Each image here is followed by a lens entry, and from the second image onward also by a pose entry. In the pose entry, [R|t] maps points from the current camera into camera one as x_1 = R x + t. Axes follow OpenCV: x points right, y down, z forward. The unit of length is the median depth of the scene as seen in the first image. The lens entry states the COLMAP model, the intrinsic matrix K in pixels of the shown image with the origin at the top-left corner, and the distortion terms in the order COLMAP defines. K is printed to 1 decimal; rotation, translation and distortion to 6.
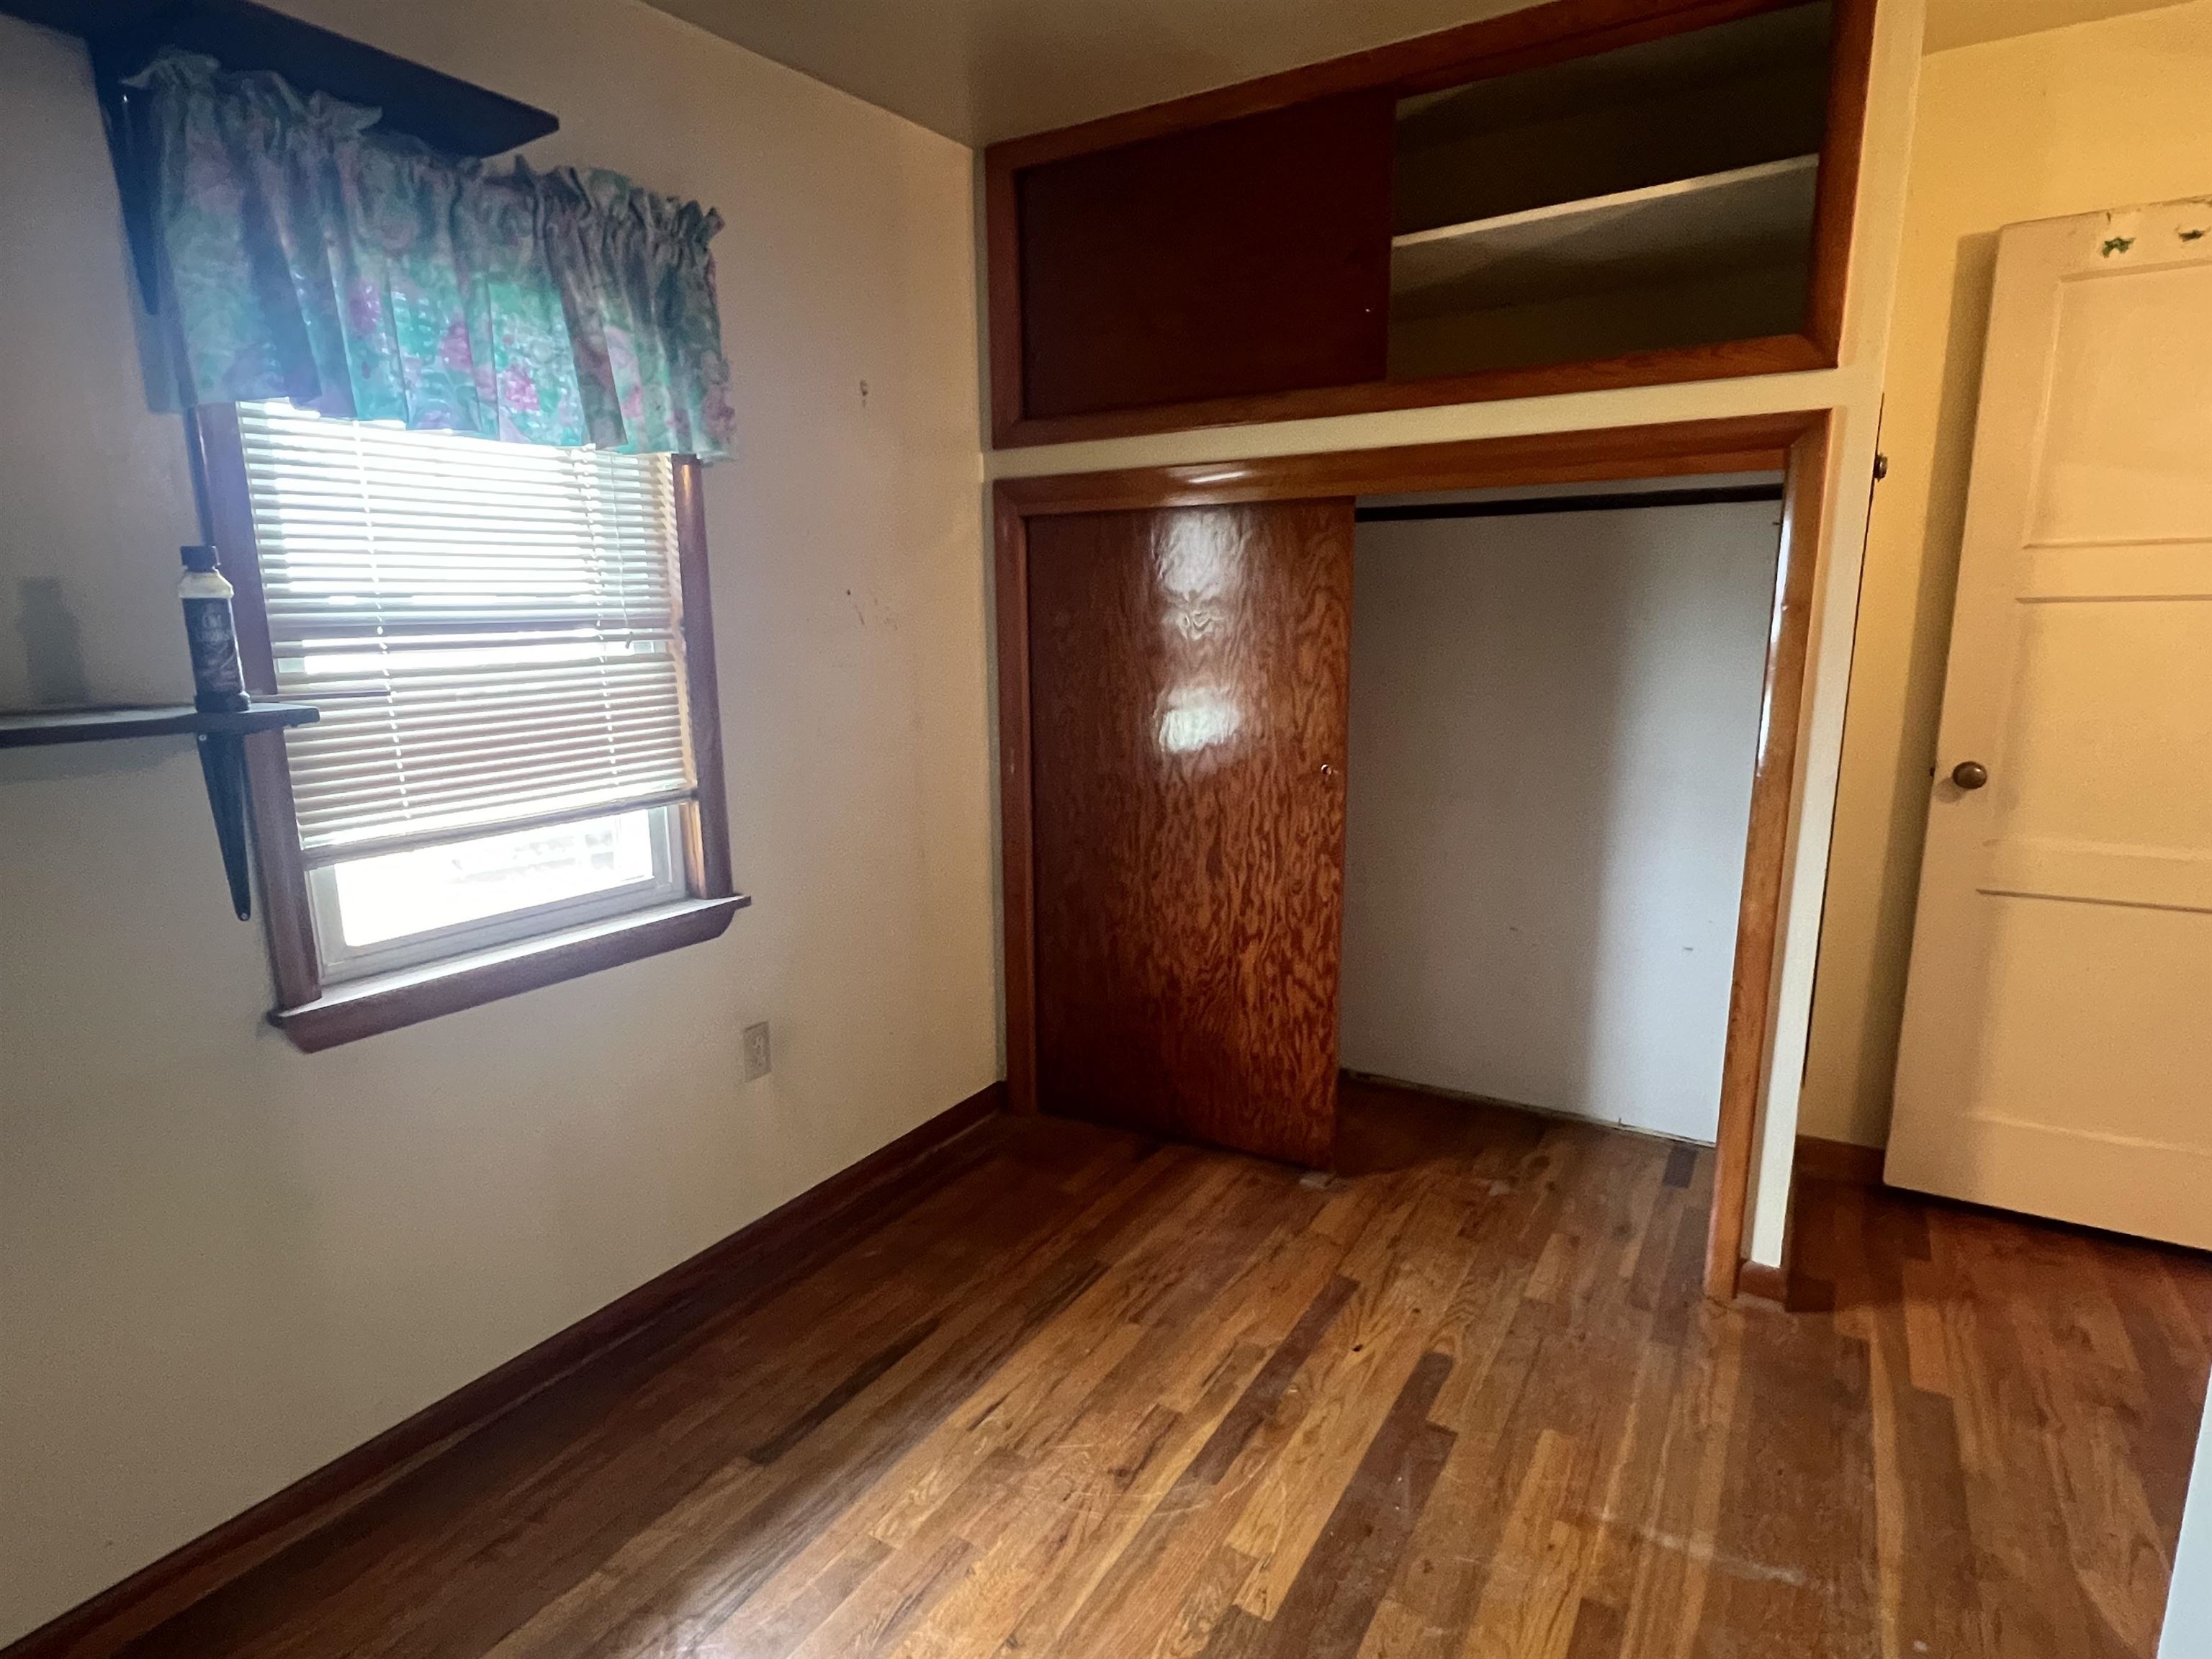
lens RADIAL K [[1178.3, 0, 1107.5], [0, 1178.3, 836.6], [0, 0, 1]] dist [0.000923, -0.000497]
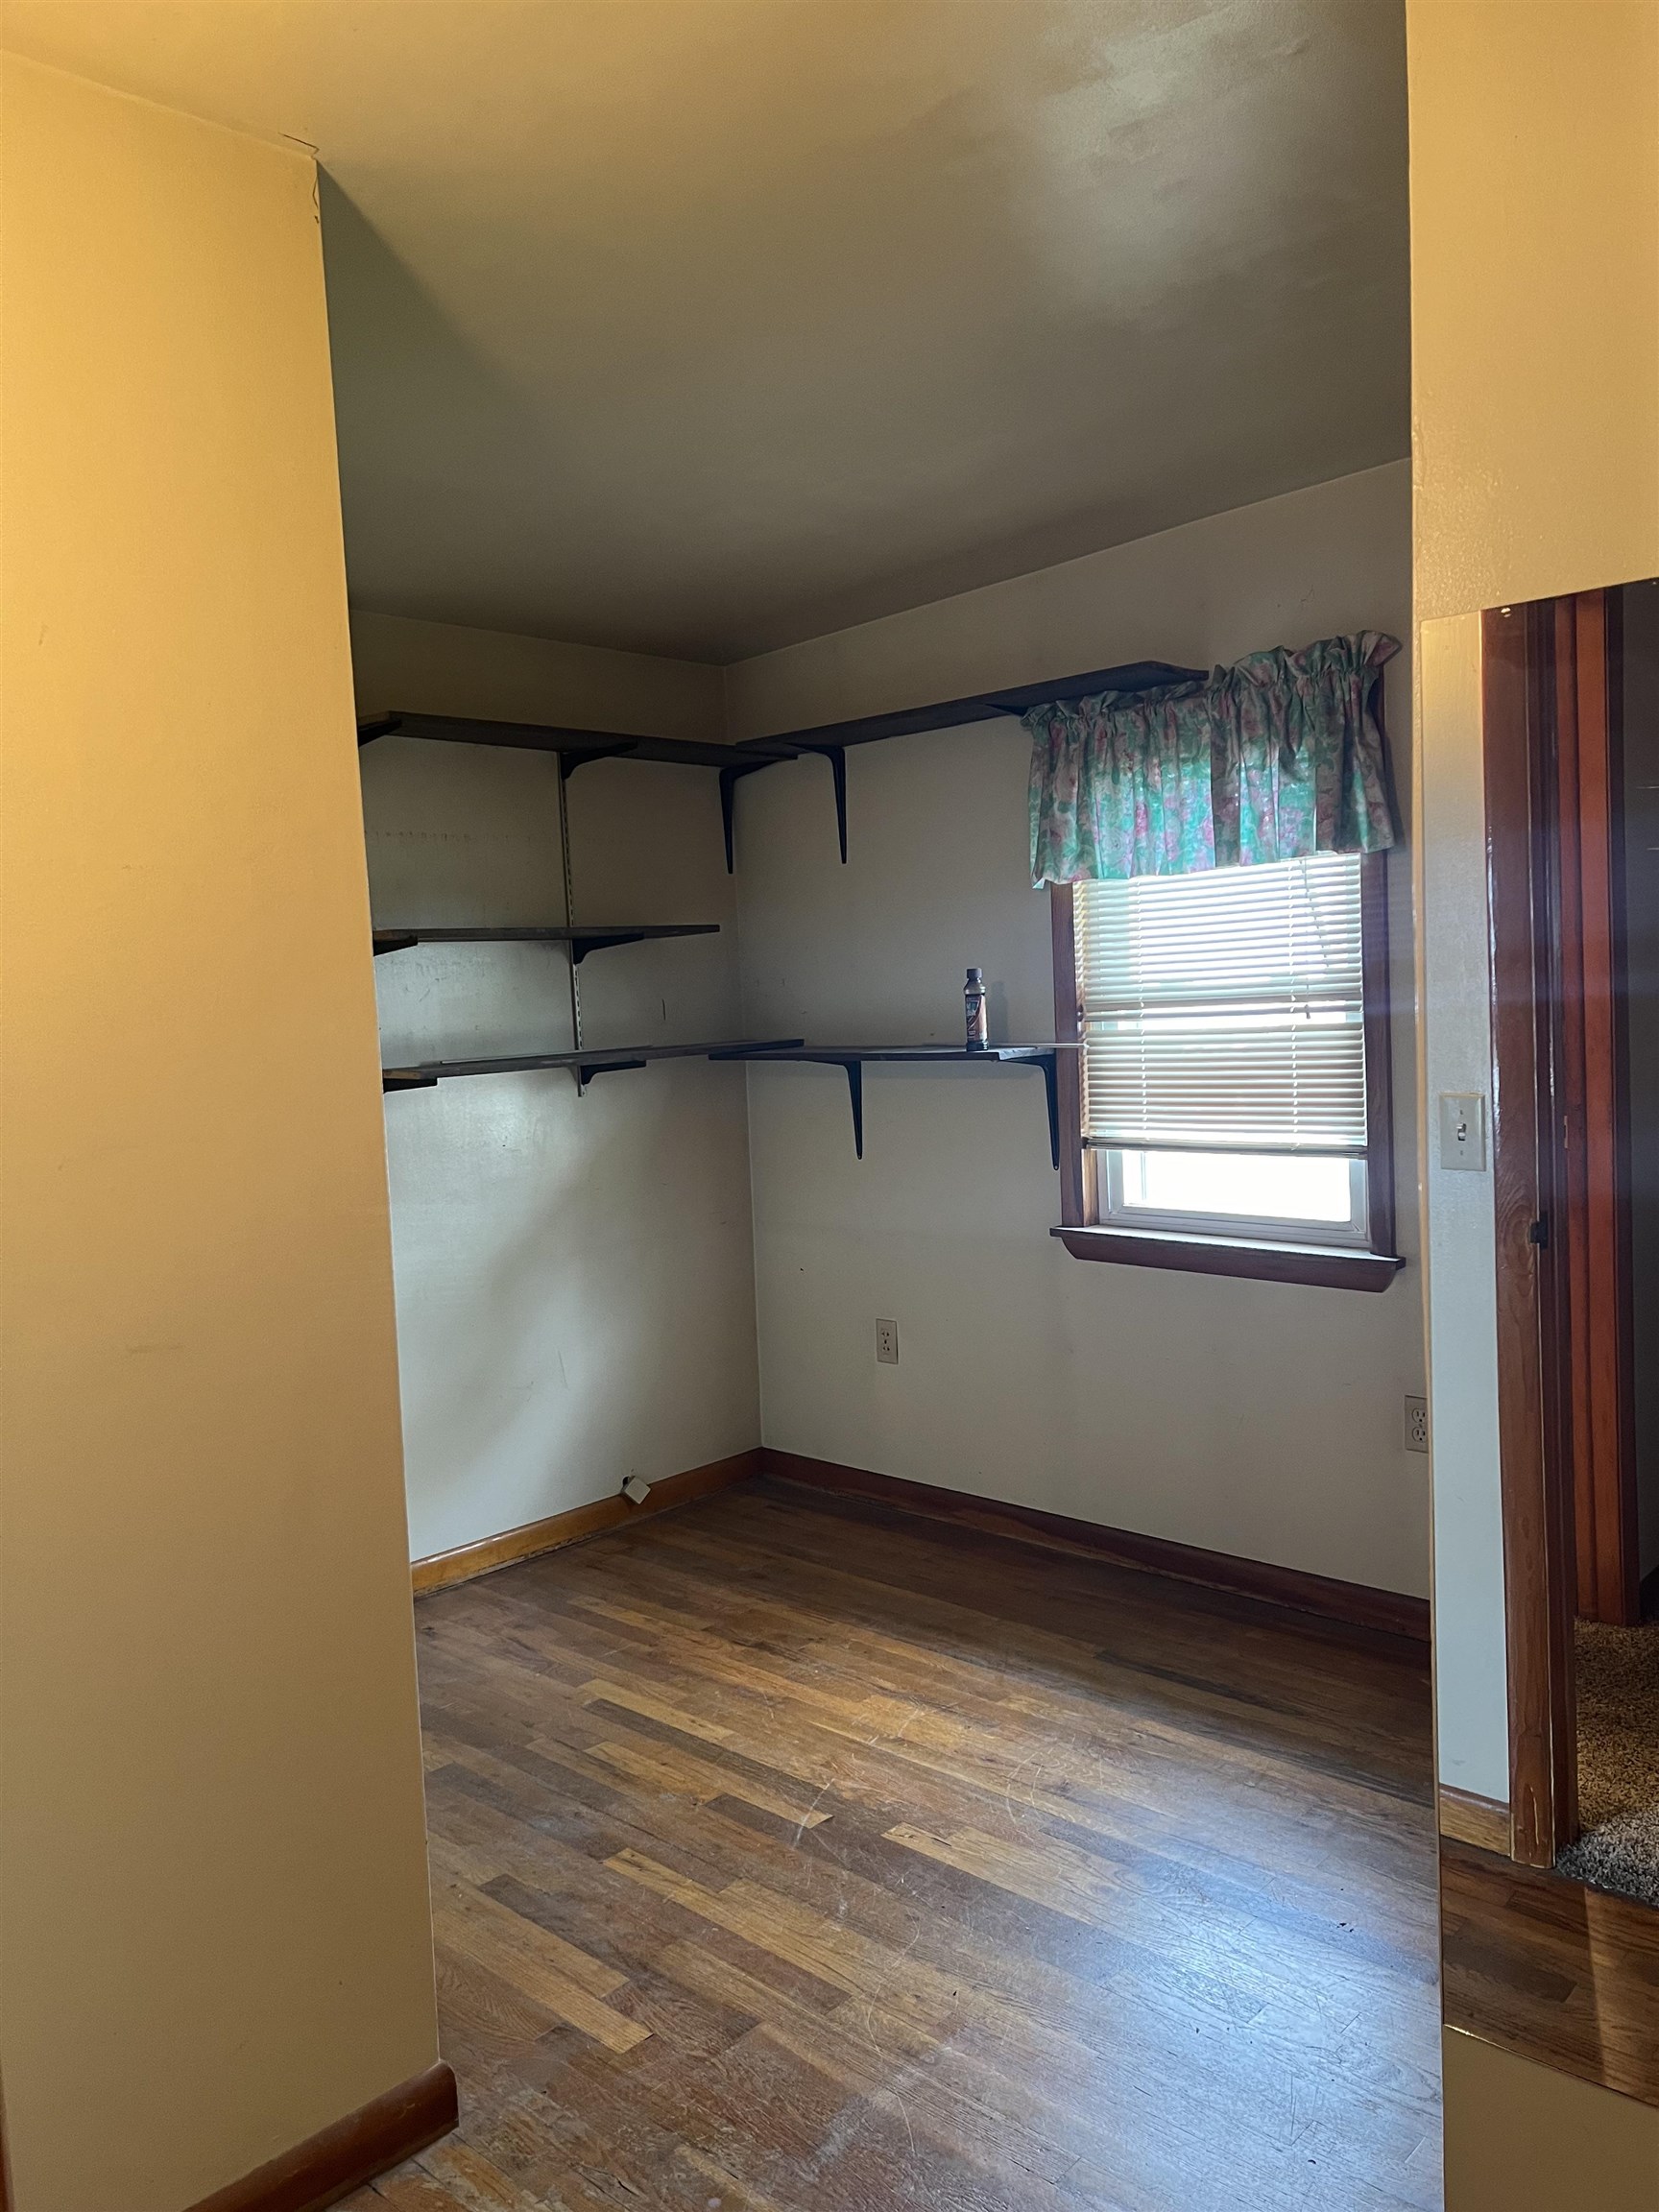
lens RADIAL K [[1667.5, 0, 831.1], [0, 1667.5, 1106.0], [0, 0, 1]] dist [0.049802, -0.064341]
pose [[-0.203929, 0.091474, -0.974703, 1.504708], [-0.134645, 0.983543, 0.120474, -0.238874], [0.969682, 0.155807, -0.188257, 0.980466]]
